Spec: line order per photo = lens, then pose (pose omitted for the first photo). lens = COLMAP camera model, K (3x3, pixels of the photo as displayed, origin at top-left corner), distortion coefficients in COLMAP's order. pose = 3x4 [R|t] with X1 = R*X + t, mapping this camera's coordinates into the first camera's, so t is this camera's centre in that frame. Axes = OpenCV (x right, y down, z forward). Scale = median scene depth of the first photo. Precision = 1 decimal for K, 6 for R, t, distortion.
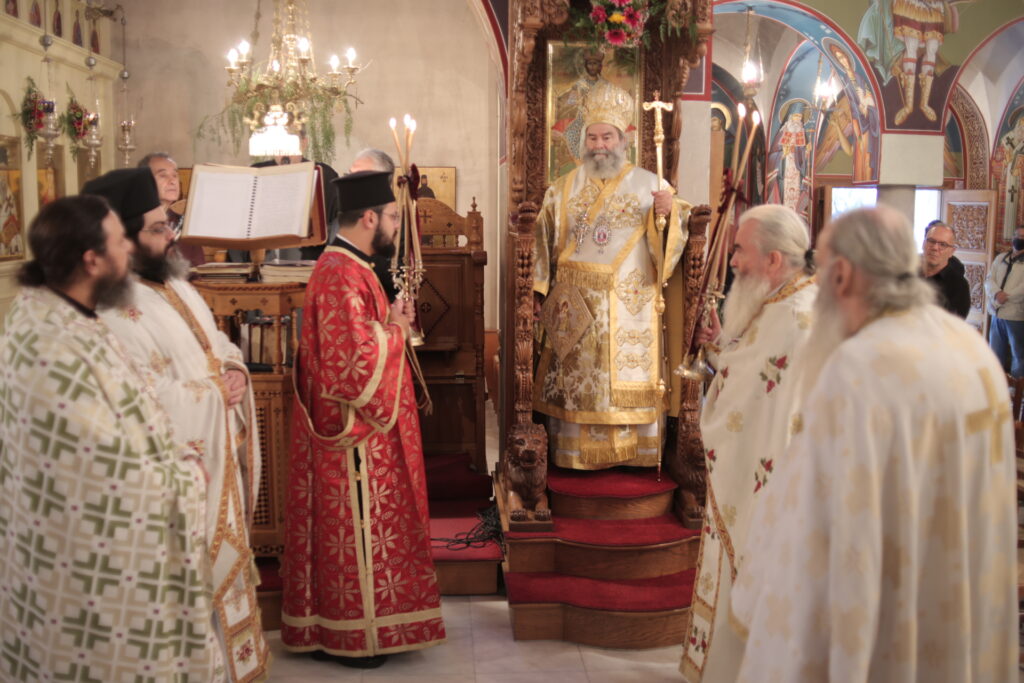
lens RADIAL K [[1039.9, 0, 512.1], [0, 1039.9, 293.6], [0, 0, 1]] dist [0.014218, 0.000145]
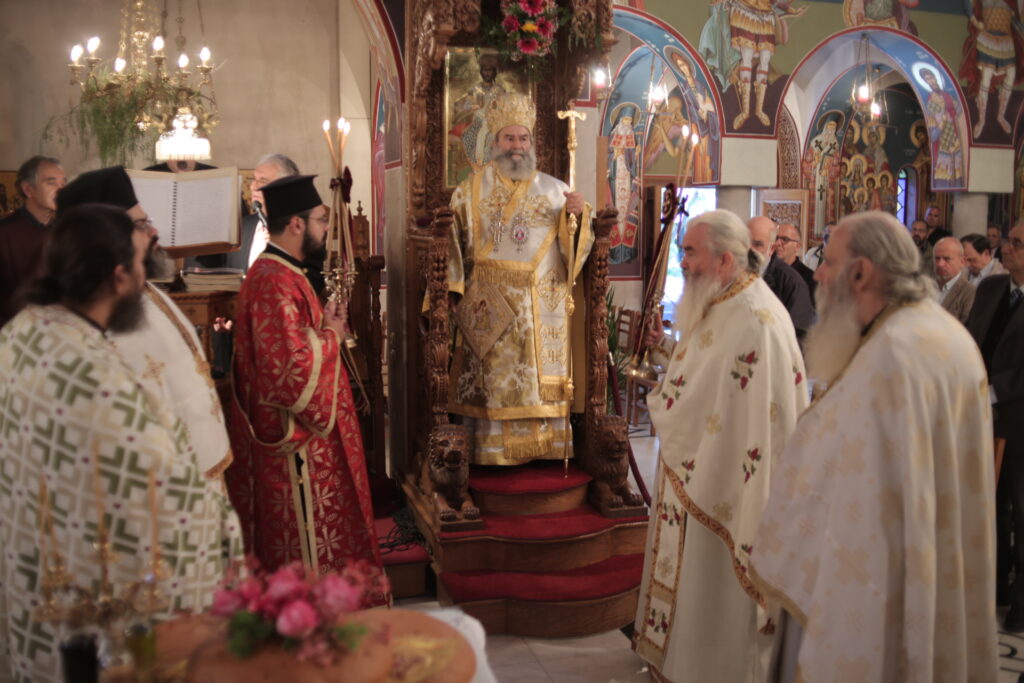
lens RADIAL K [[1021.9, 0, 512.0], [0, 1021.9, 341.5], [0, 0, 1]] dist [0.000820, 0.007467]
pose [[0.982620, -0.033615, 0.182559, -0.109106], [0.024714, 0.998402, 0.050813, -0.004678], [-0.183976, -0.045418, 0.981881, -0.008296]]
